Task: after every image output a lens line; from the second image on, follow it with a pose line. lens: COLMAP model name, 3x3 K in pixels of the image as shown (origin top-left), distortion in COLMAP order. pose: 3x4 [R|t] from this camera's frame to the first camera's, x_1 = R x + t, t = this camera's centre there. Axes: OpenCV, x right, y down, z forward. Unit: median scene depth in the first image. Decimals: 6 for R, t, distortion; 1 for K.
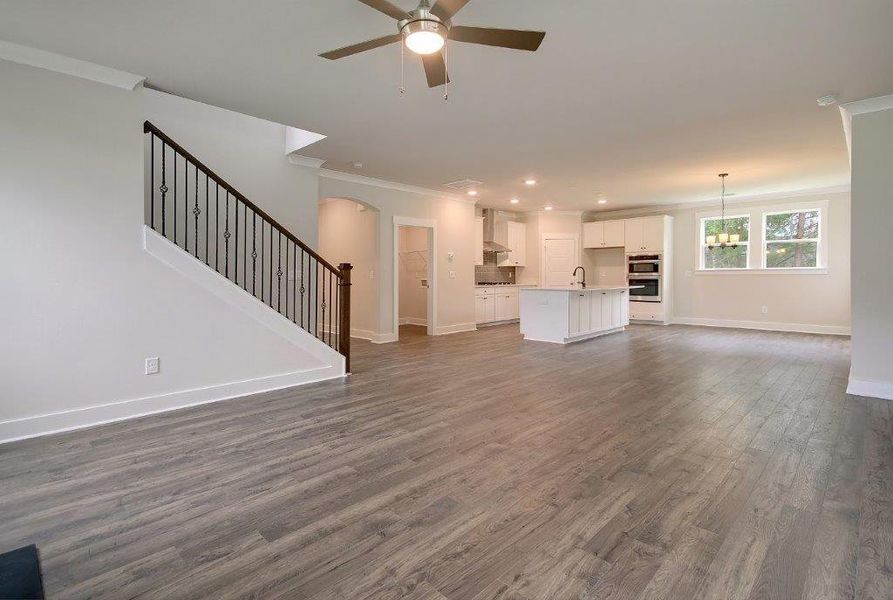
lens RADIAL K [[437.6, 0, 471.0], [0, 437.6, 297.3], [0, 0, 1]] dist [0.014858, -0.000616]
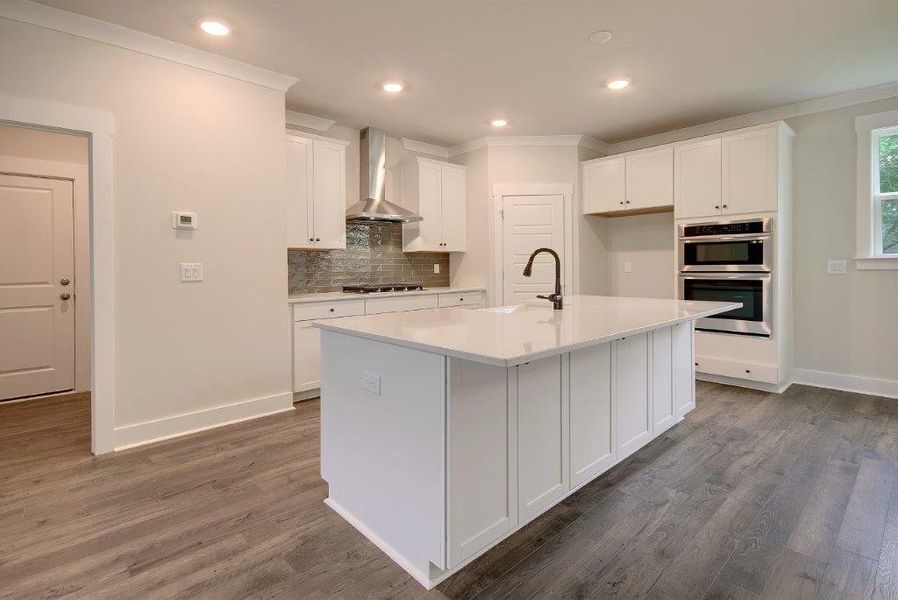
lens RADIAL K [[432.2, 0, 458.3], [0, 432.2, 266.8], [0, 0, 1]] dist [0.012463, -0.001688]
pose [[0.995398, -0.000808, -0.095825, 0.188721], [-0.003702, 0.998893, -0.046884, -0.035360], [0.095757, 0.047023, 0.994293, 0.587645]]
